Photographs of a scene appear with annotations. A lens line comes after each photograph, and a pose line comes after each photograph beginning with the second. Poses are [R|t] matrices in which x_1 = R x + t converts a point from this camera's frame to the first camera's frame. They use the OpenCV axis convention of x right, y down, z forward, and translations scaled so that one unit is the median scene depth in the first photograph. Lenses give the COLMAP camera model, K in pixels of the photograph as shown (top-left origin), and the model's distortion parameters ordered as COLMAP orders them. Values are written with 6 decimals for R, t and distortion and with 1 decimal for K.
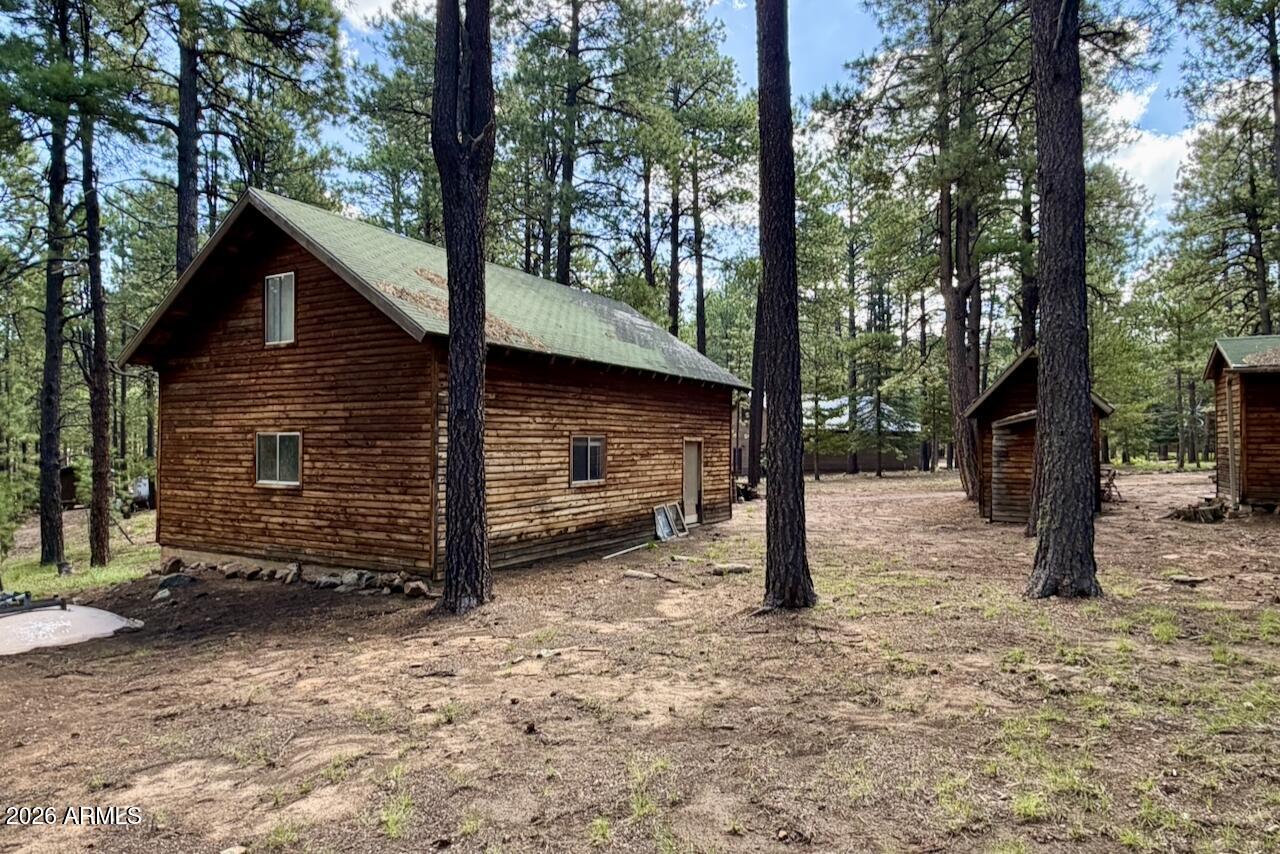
lens RADIAL K [[779.7, 0, 639.3], [0, 779.7, 428.2], [0, 0, 1]] dist [0.001768, 0.000951]
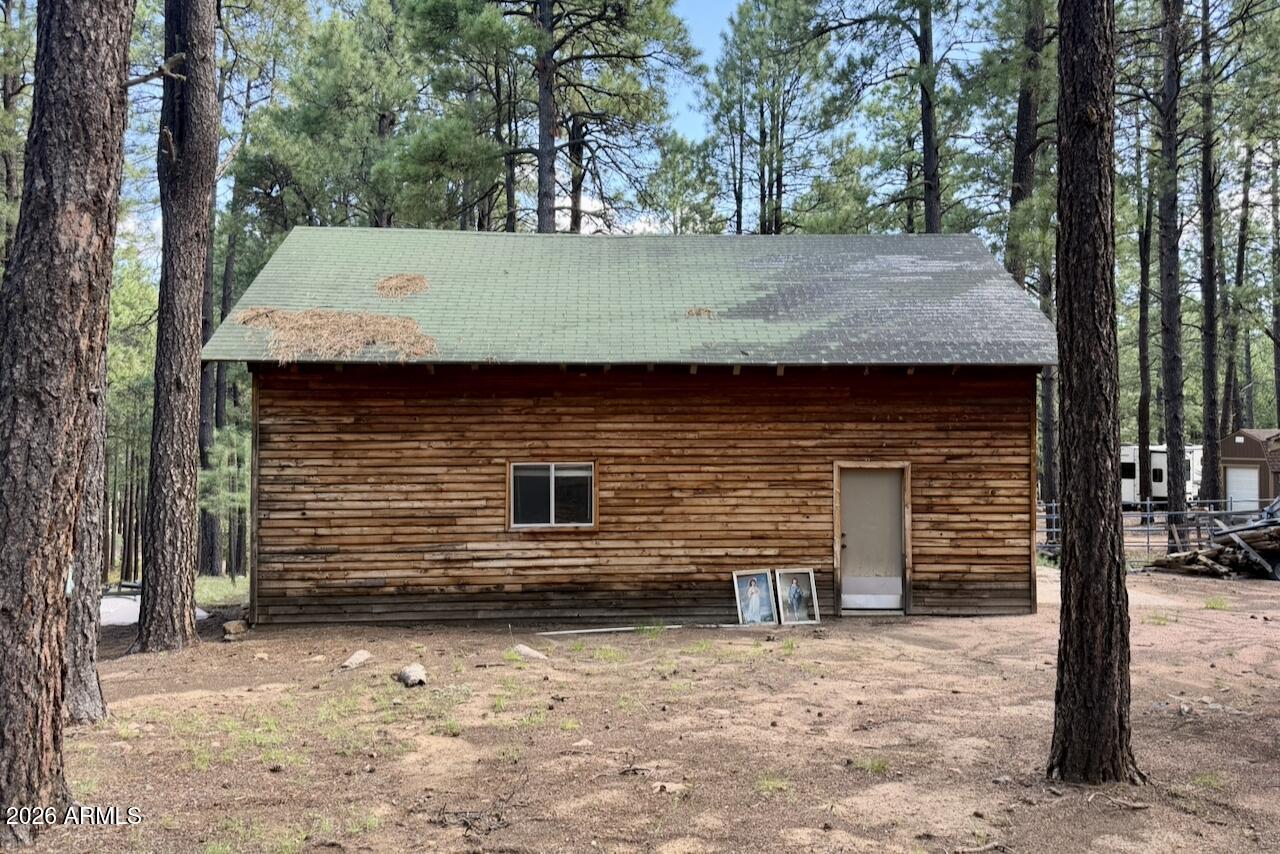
lens RADIAL K [[956.3, 0, 640.1], [0, 956.3, 429.3], [0, 0, 1]] dist [0.074486, 0.000759]
pose [[0.546384, -0.022801, -0.837224, 0.759767], [0.020526, 0.999694, -0.013829, -0.008021], [0.837283, -0.009629, 0.546684, 0.598234]]
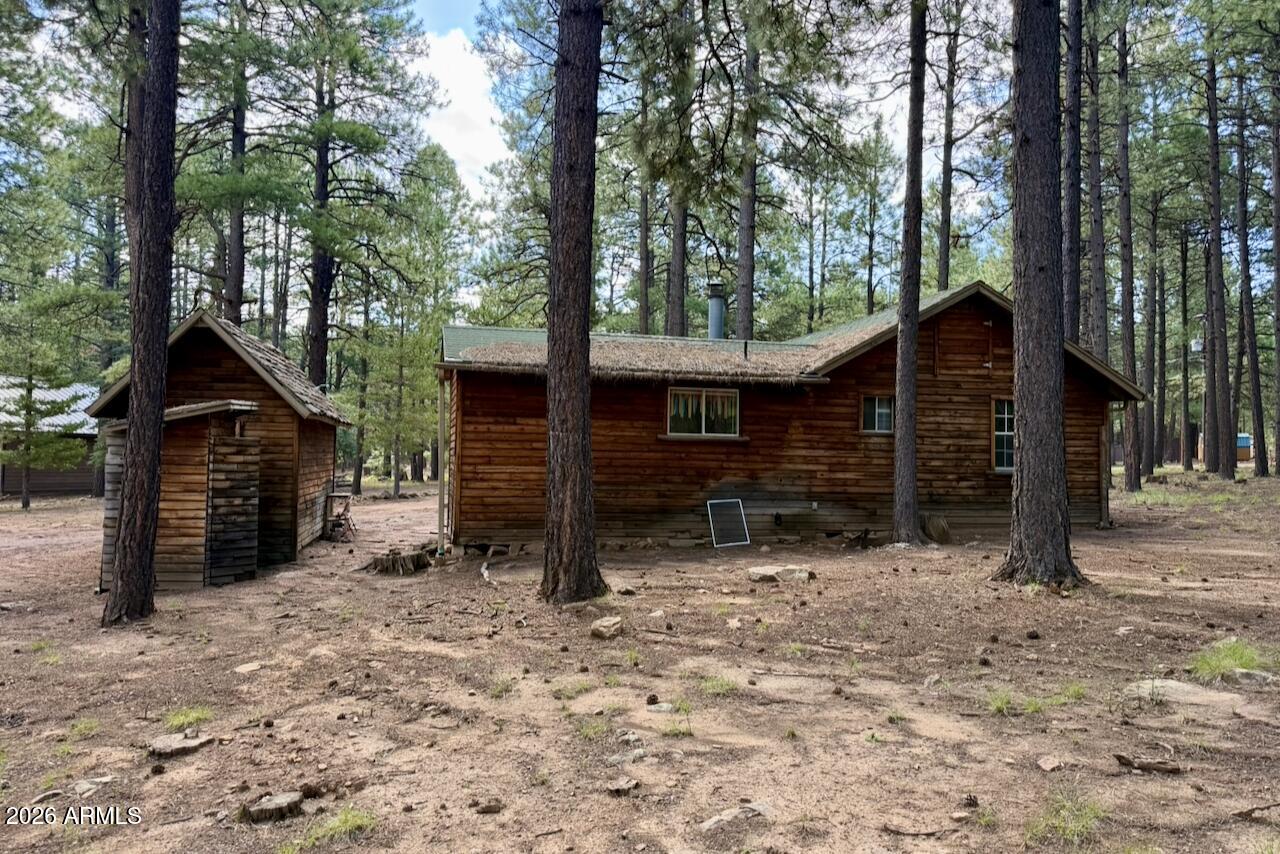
lens RADIAL K [[884.2, 0, 639.9], [0, 884.2, 425.6], [0, 0, 1]] dist [-0.001521, -0.000279]
pose [[0.753682, 0.032067, 0.656456, 0.181481], [-0.024314, 0.999486, -0.020908, -0.000807], [-0.656789, -0.000203, 0.754075, 0.132858]]
